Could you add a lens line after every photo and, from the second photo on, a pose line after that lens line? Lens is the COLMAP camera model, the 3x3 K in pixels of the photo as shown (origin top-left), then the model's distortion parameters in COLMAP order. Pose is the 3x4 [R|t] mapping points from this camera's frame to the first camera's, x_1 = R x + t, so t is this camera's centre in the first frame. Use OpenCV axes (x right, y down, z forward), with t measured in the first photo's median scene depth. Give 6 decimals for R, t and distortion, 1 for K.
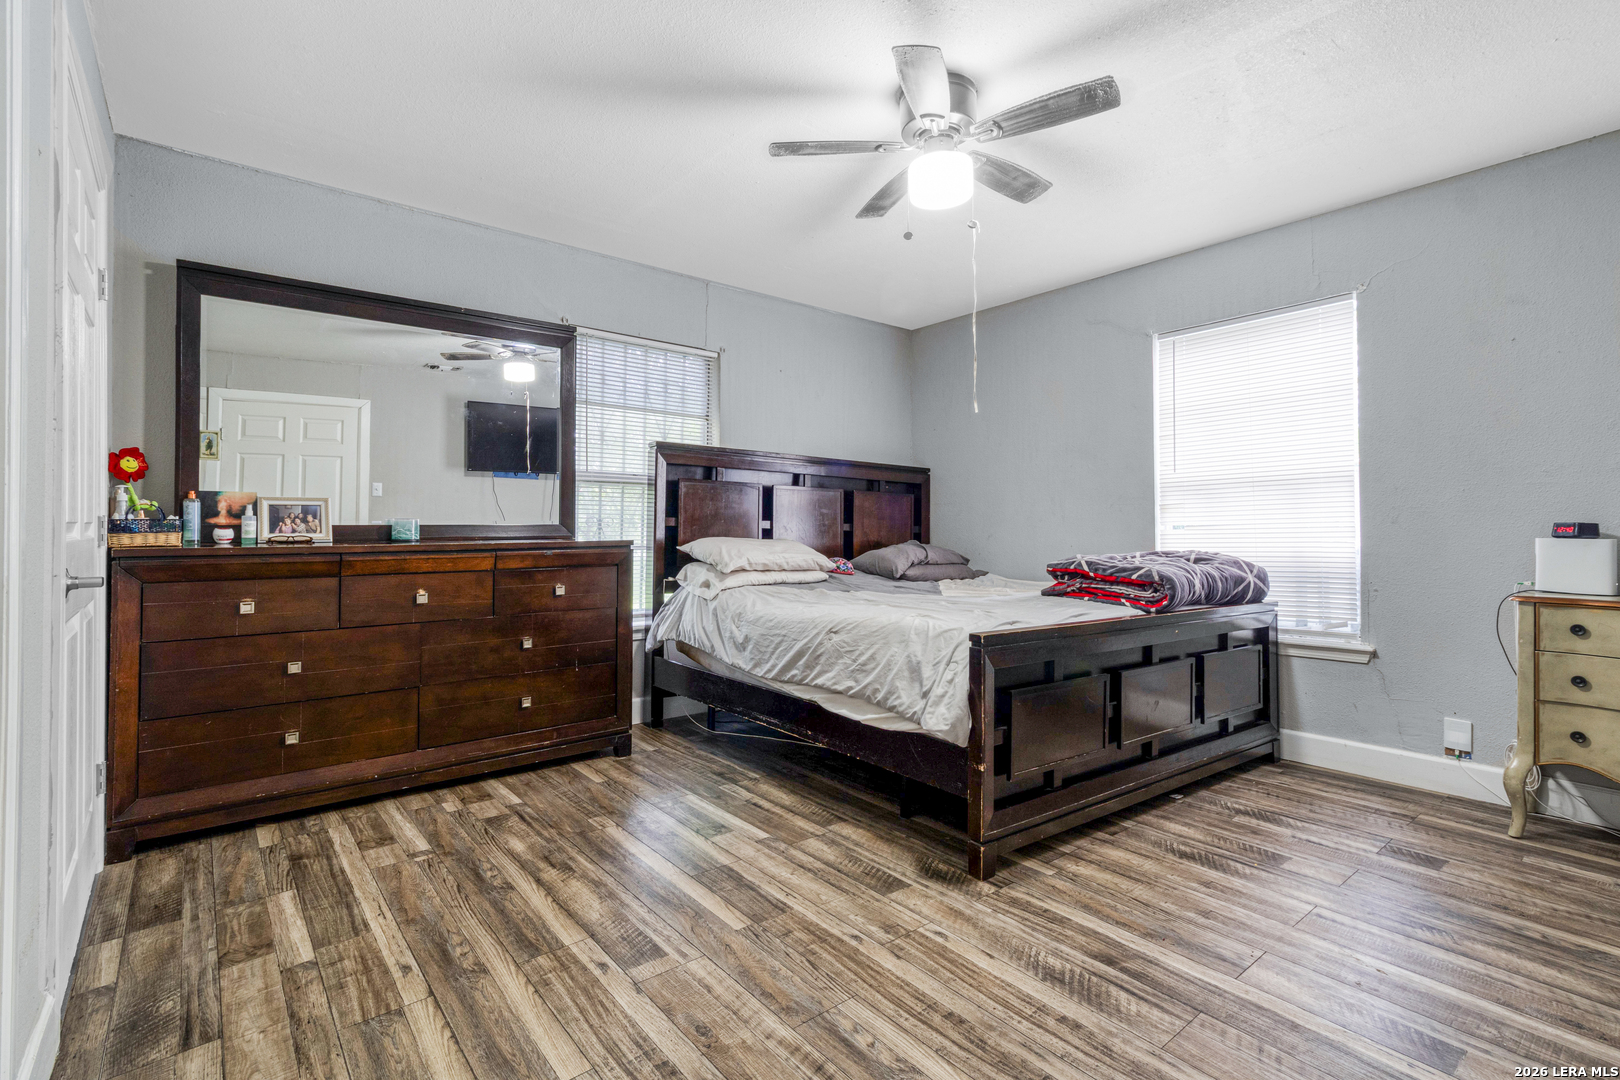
lens RADIAL K [[778.9, 0, 813.7], [0, 778.9, 526.3], [0, 0, 1]] dist [0.005750, 0.000692]
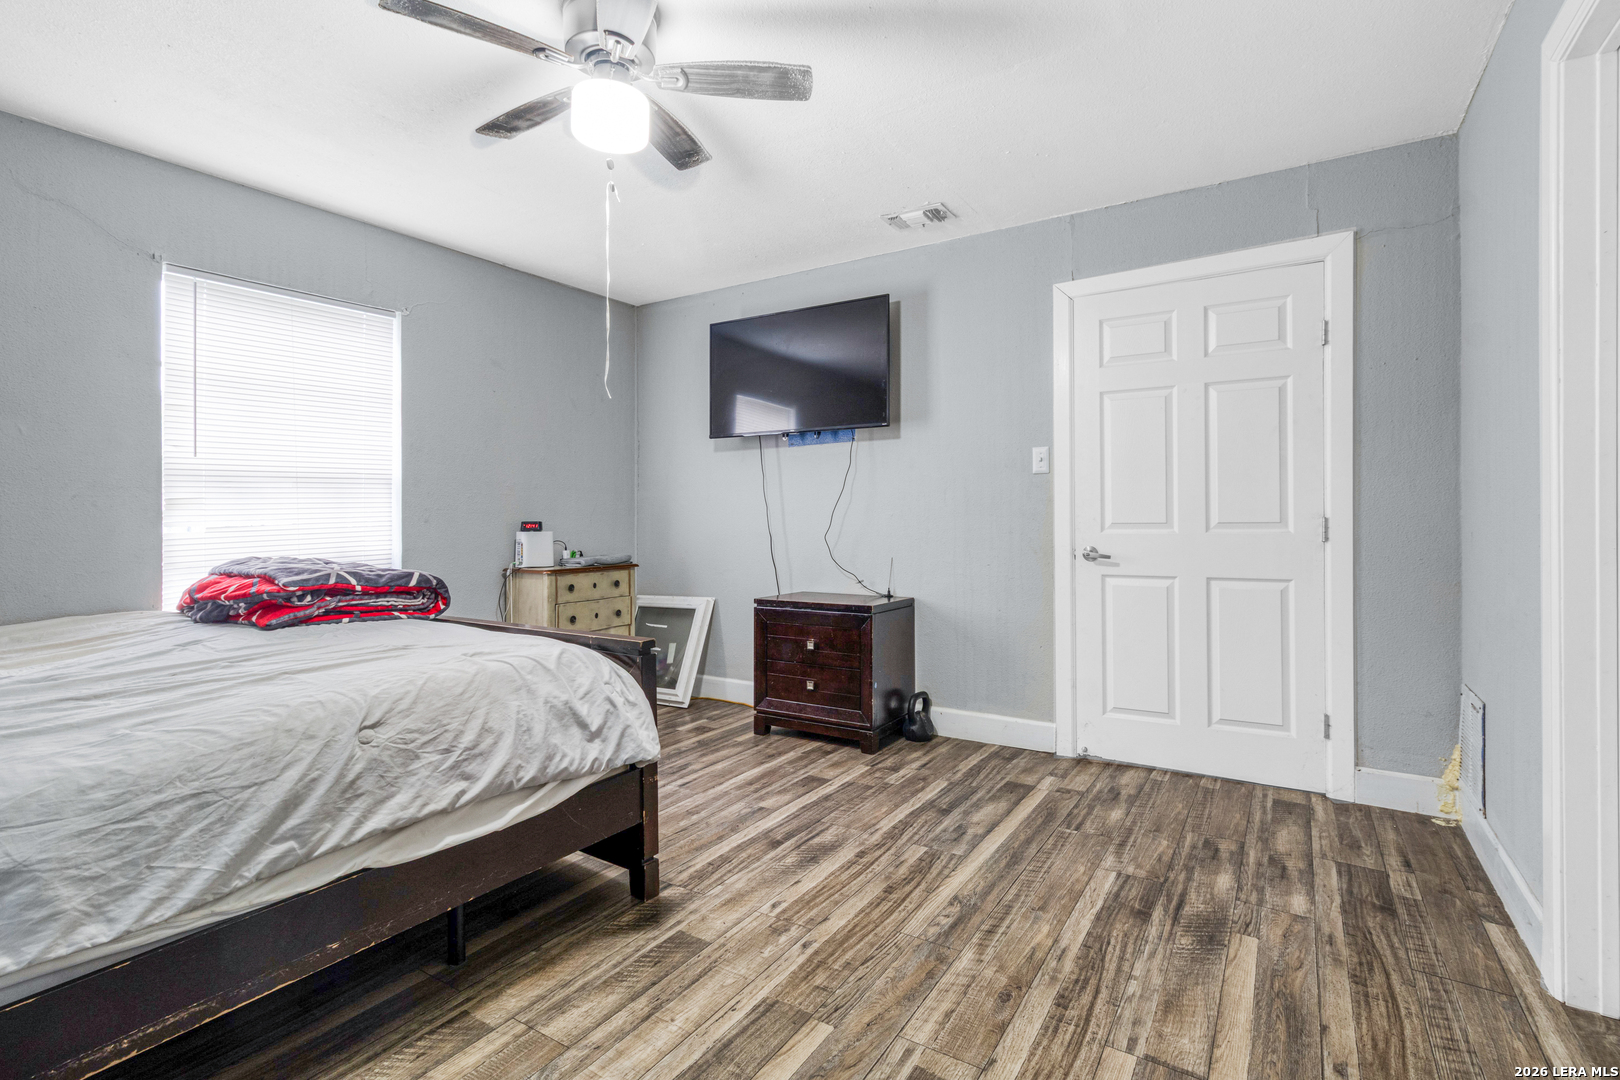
lens RADIAL K [[778.9, 0, 811.0], [0, 778.9, 529.0], [0, 0, 1]] dist [0.005750, 0.000692]
pose [[-0.338258, -0.010478, 0.940995, -0.827262], [0.008900, 0.999858, 0.014333, -0.008528], [-0.941011, 0.013223, -0.338117, 1.263018]]
